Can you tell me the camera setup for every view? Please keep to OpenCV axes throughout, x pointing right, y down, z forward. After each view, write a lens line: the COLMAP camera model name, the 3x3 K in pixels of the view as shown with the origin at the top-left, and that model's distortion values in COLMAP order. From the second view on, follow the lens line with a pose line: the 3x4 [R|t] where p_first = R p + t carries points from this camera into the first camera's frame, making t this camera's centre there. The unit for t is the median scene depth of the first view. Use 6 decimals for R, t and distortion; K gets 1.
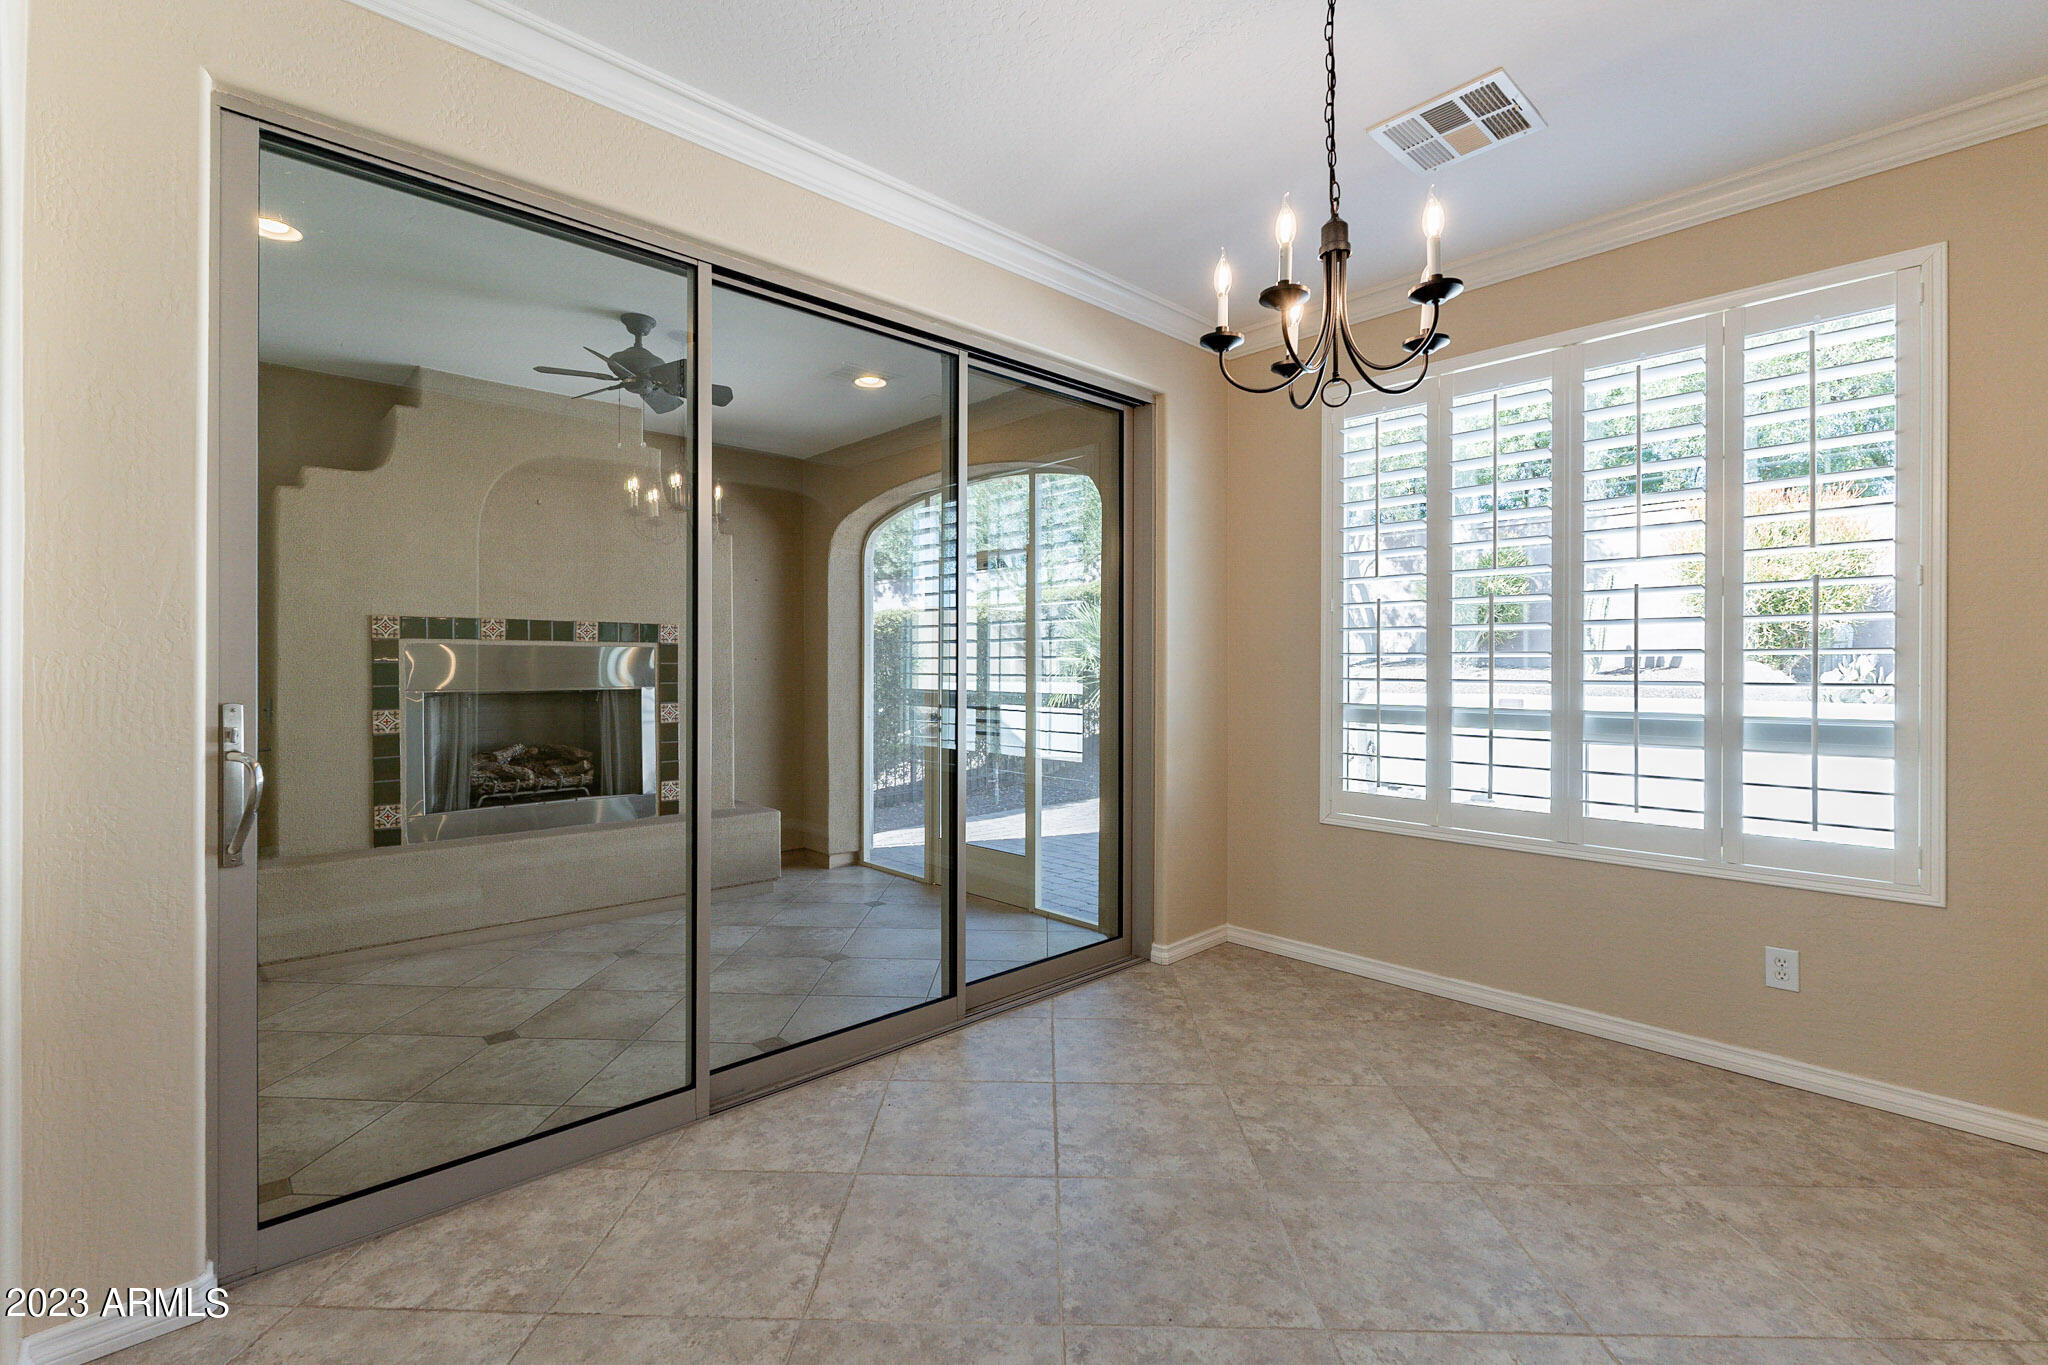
lens RADIAL K [[899.9, 0, 1015.8], [0, 899.9, 670.7], [0, 0, 1]] dist [-0.003047, -0.000068]
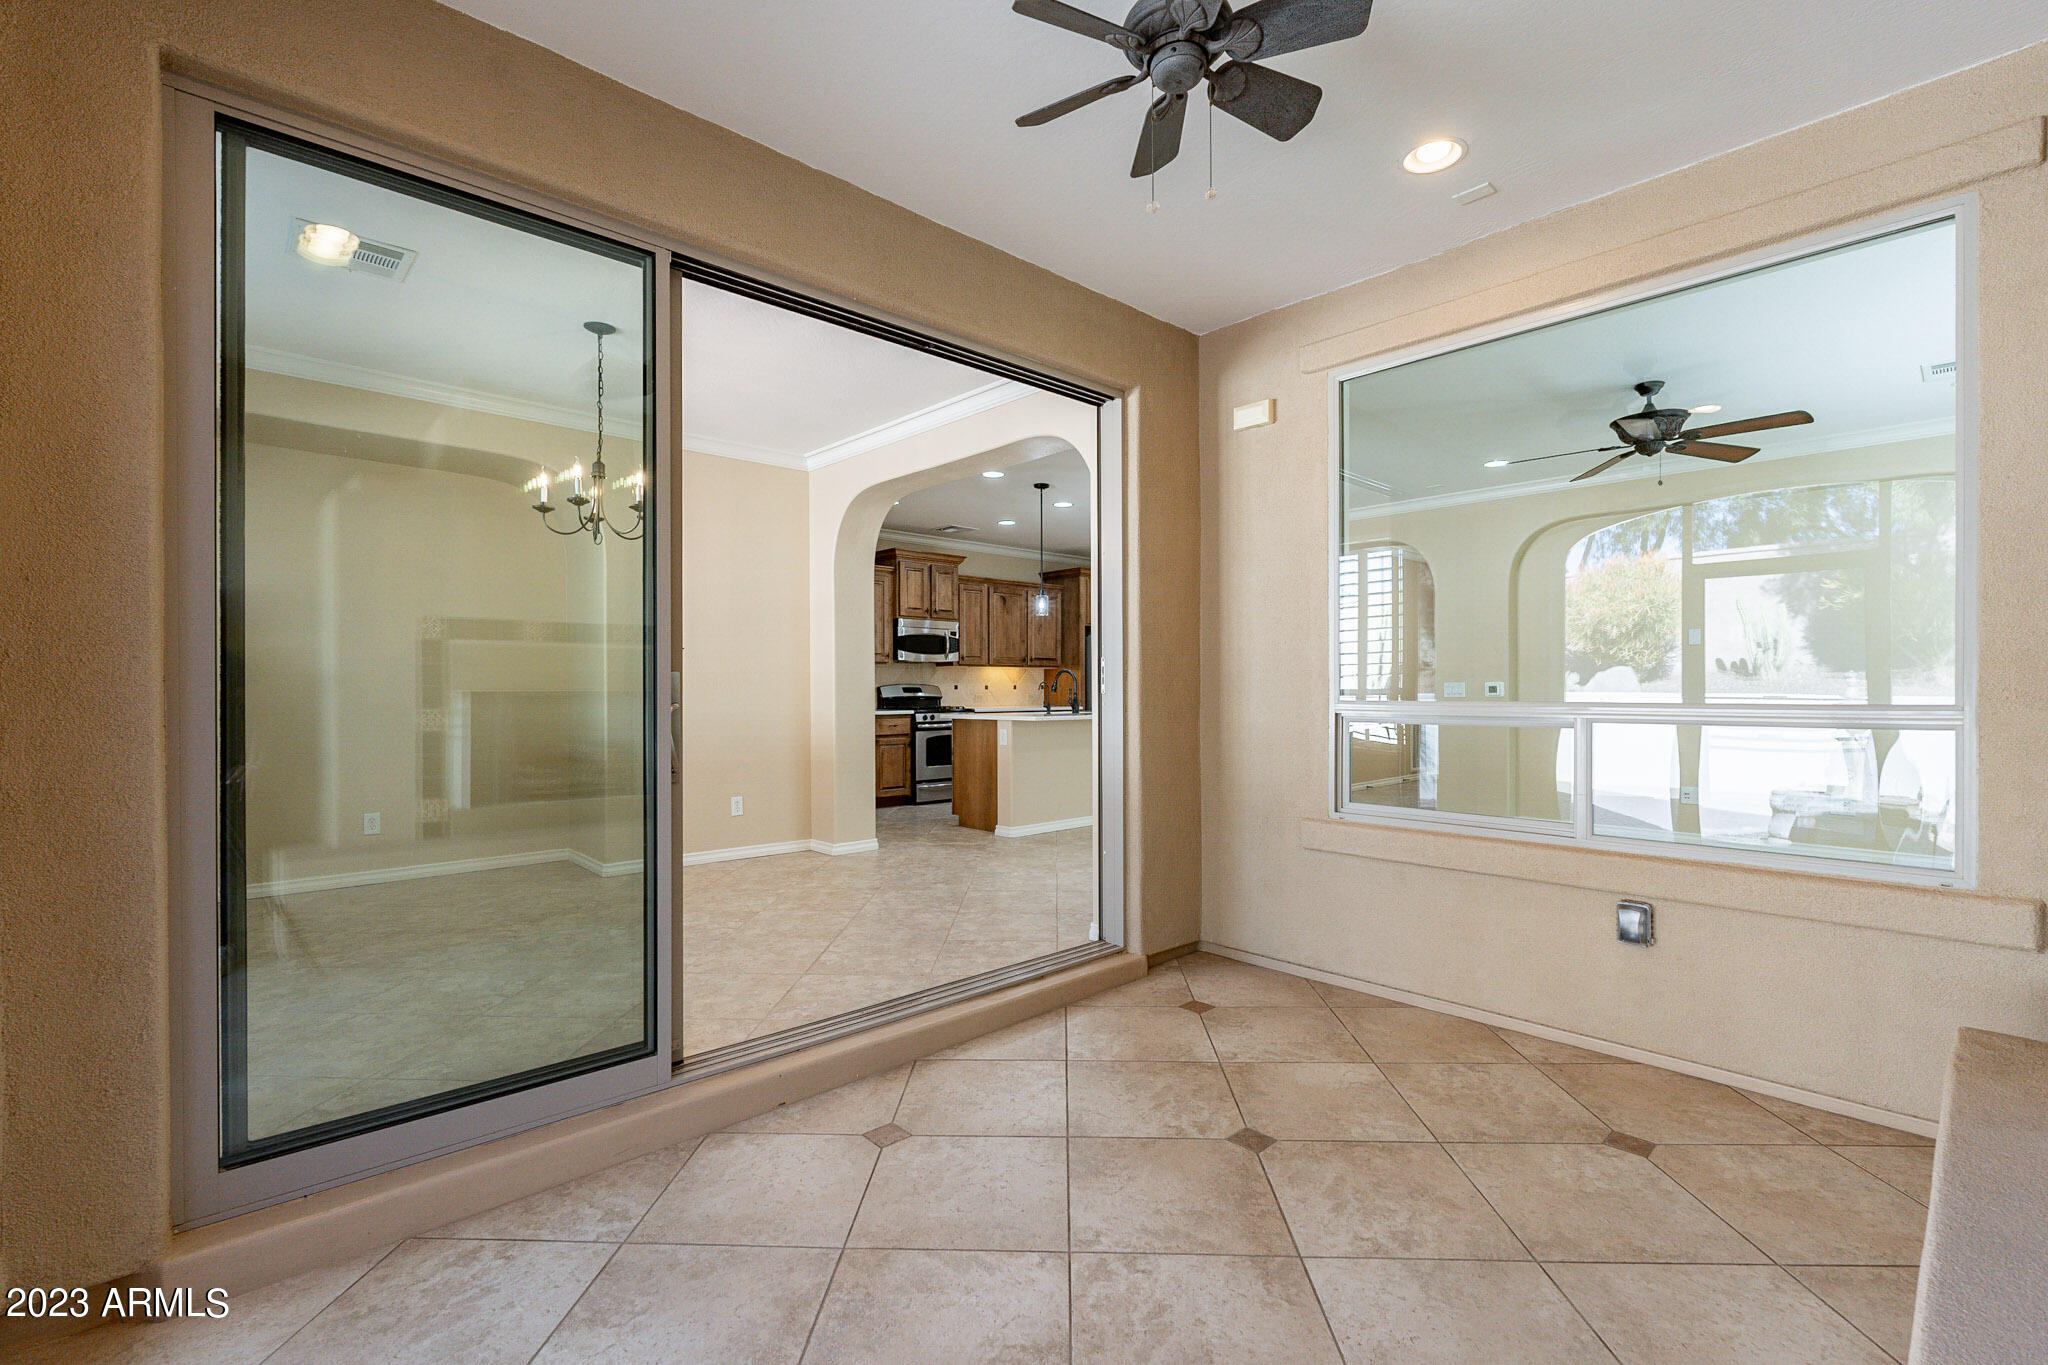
lens RADIAL K [[900.6, 0, 1016.4], [0, 900.6, 691.0], [0, 0, 1]] dist [-0.003197, -0.000032]
pose [[-0.999928, 0.001202, 0.011906, -0.296338], [0.001282, 0.999977, 0.006722, 0.023748], [-0.011898, 0.006737, -0.999907, 1.336826]]
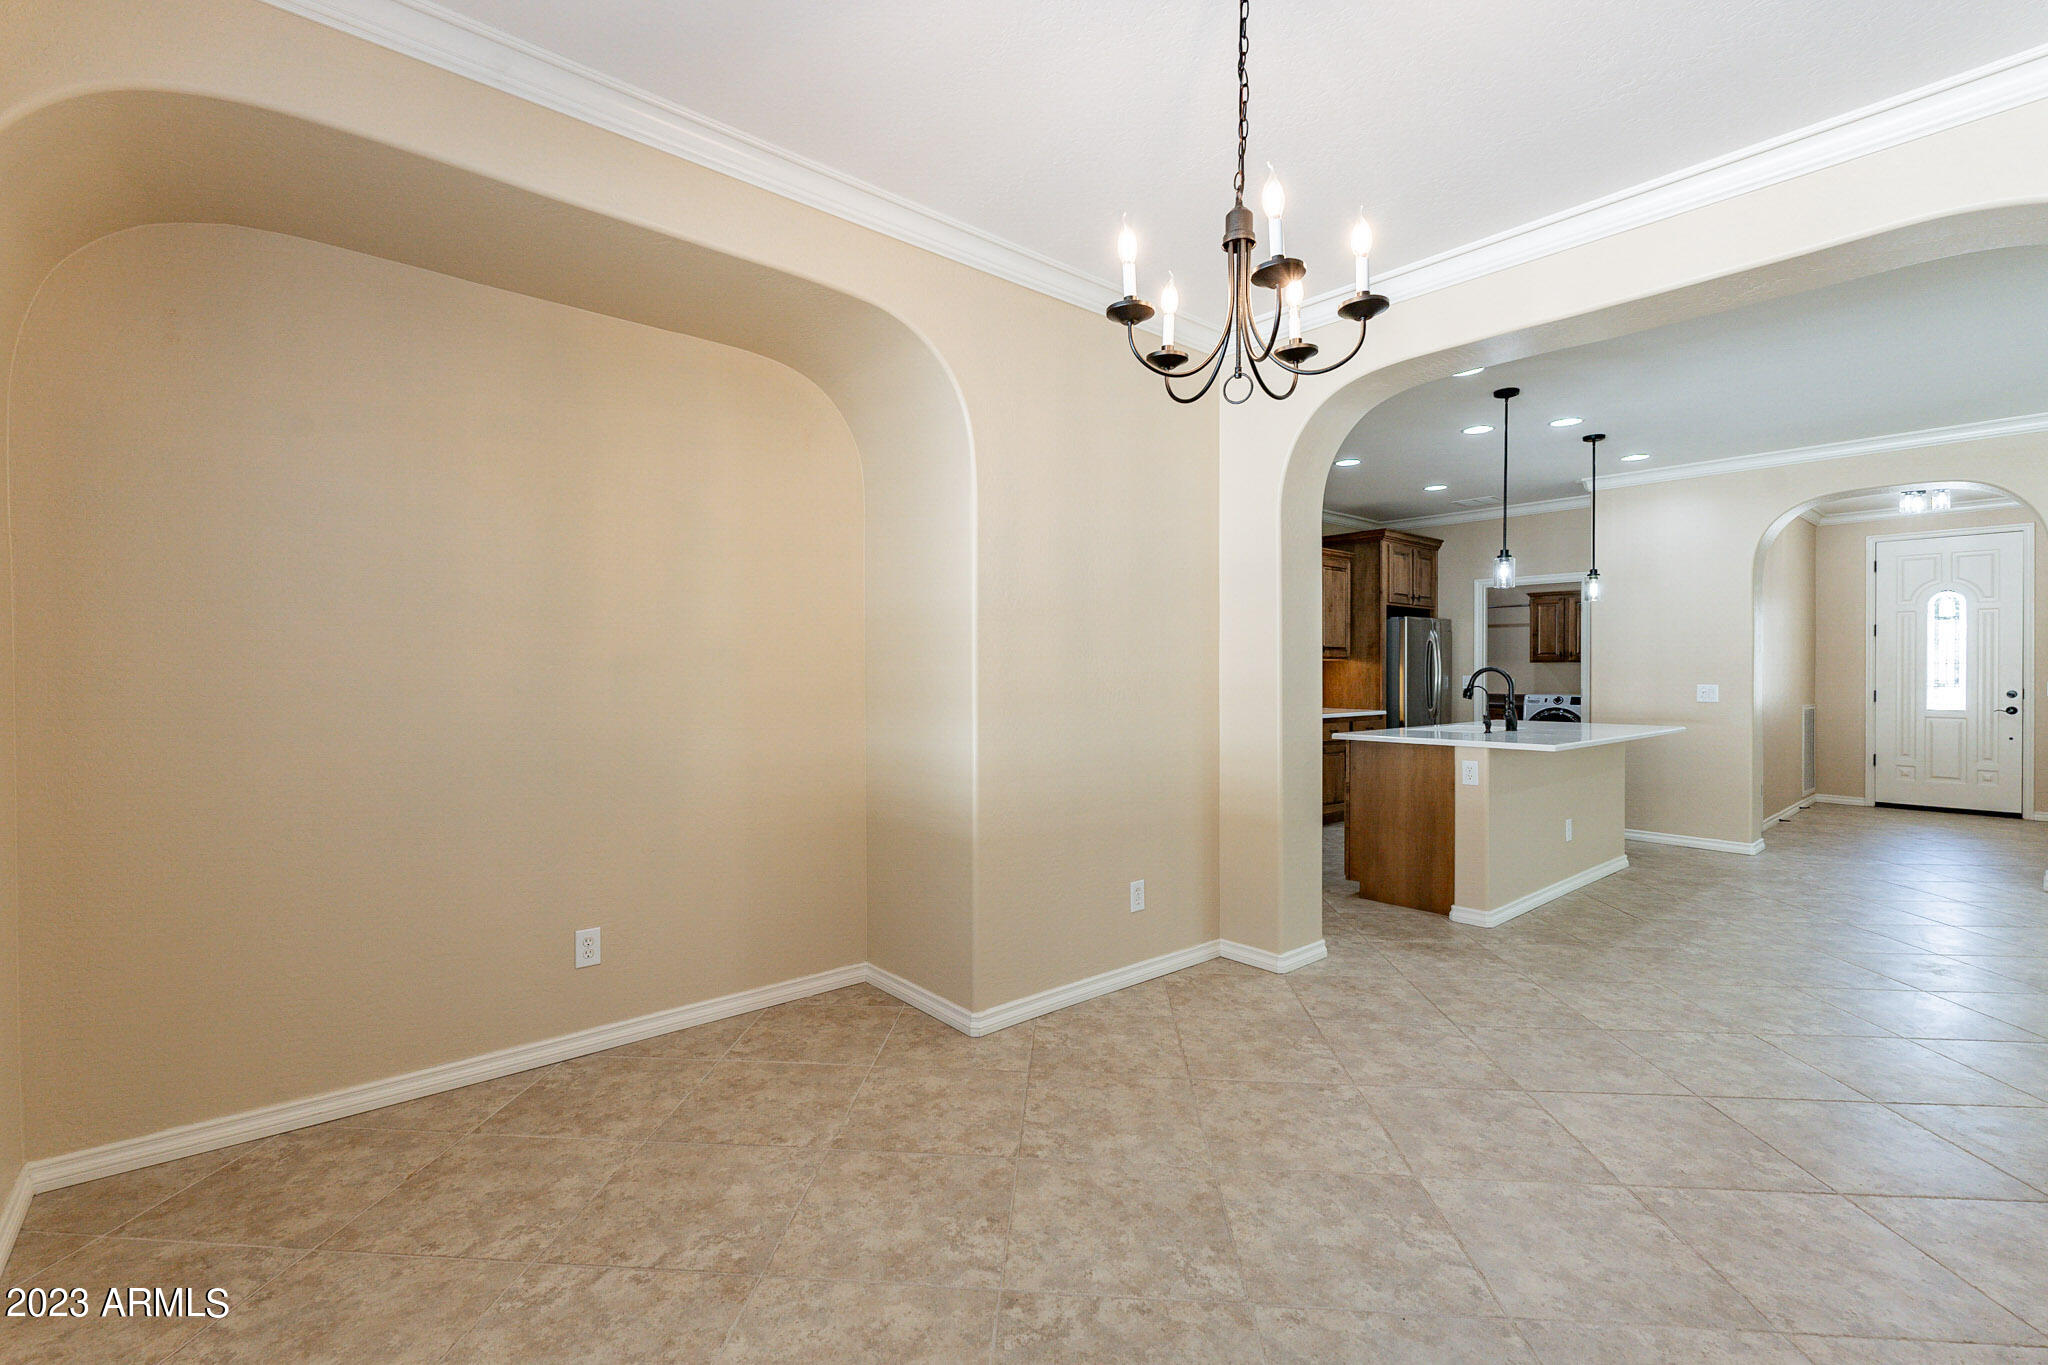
lens RADIAL K [[904.6, 0, 1014.3], [0, 904.6, 647.3], [0, 0, 1]] dist [0.001475, 0.000288]
pose [[-0.999049, -0.000478, 0.043601, 0.227227], [-0.001408, 0.999772, -0.021298, -0.006263], [-0.043581, -0.021339, -0.998822, 0.823395]]
